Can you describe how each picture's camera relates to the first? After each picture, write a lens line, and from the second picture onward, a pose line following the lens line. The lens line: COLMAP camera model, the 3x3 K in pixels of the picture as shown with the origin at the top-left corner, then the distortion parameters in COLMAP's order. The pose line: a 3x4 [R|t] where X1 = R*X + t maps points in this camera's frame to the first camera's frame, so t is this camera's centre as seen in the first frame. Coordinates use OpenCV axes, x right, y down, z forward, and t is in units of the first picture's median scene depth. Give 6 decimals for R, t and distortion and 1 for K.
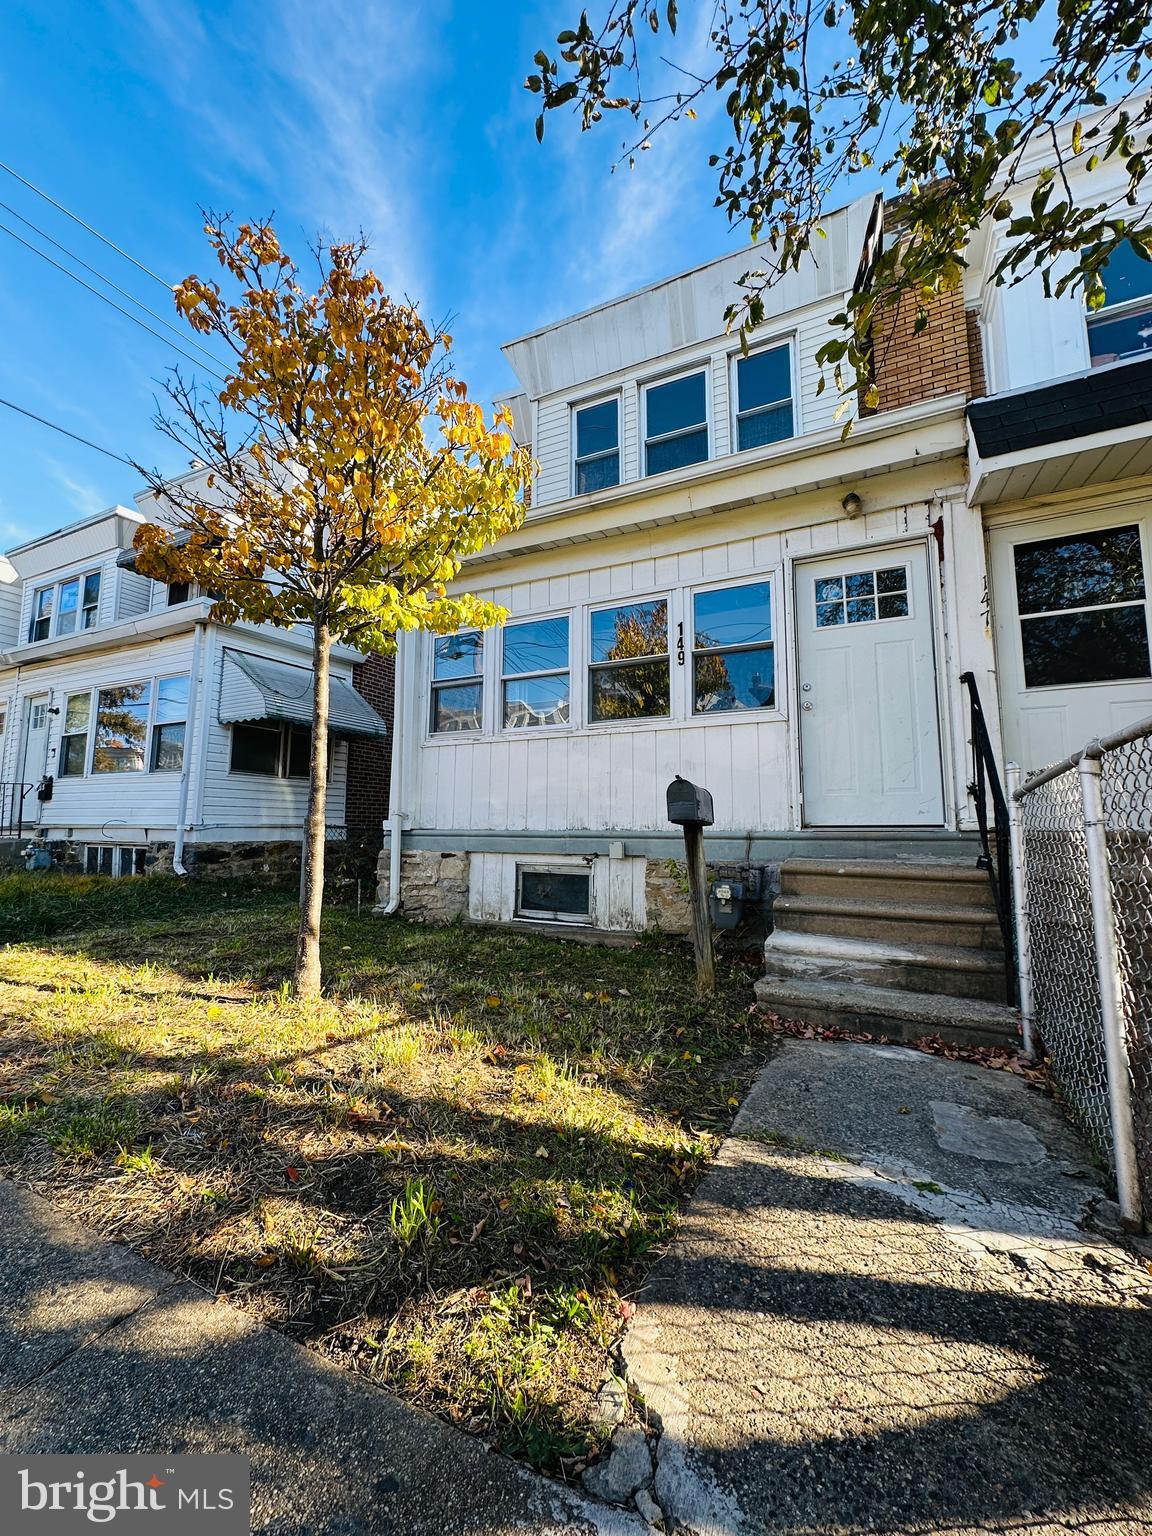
lens RADIAL K [[611.7, 0, 573.9], [0, 611.7, 766.8], [0, 0, 1]] dist [-0.002754, 0.000158]
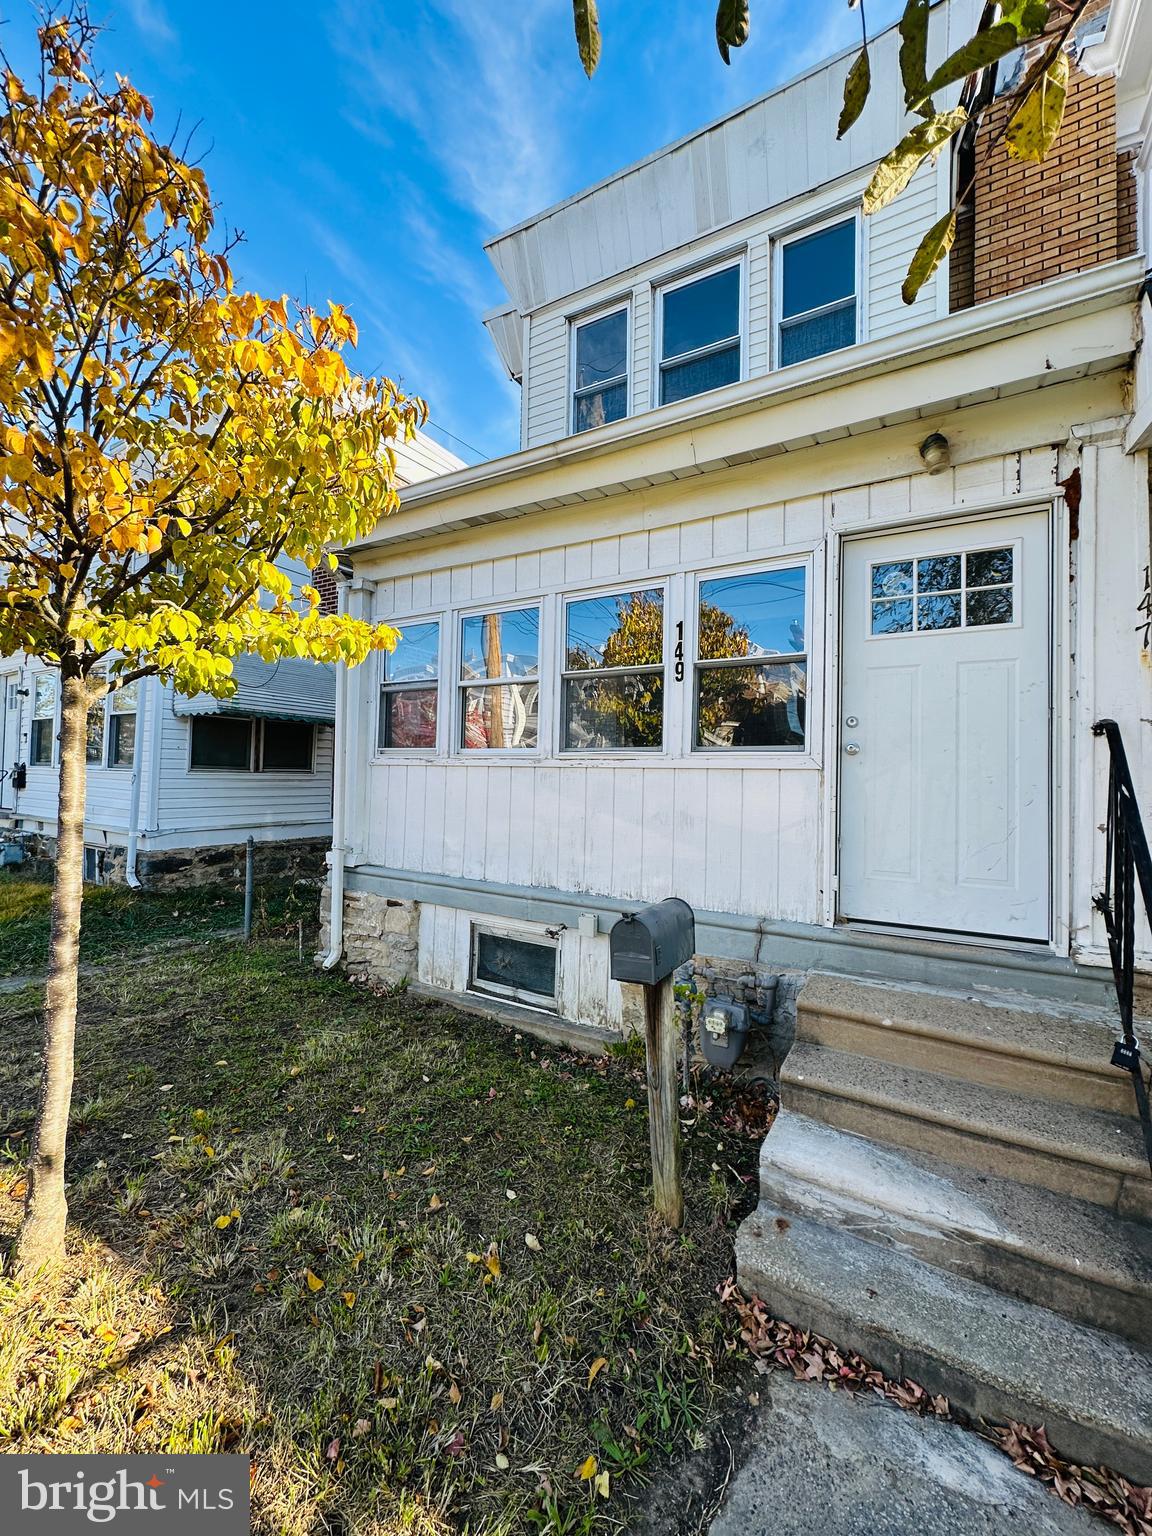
lens RADIAL K [[611.7, 0, 575.8], [0, 611.7, 765.9], [0, 0, 1]] dist [-0.002754, 0.000158]
pose [[0.997092, 0.015366, -0.074643, 0.103382], [-0.009005, 0.996355, 0.084830, -0.120385], [0.075675, -0.083911, 0.993596, 0.240895]]
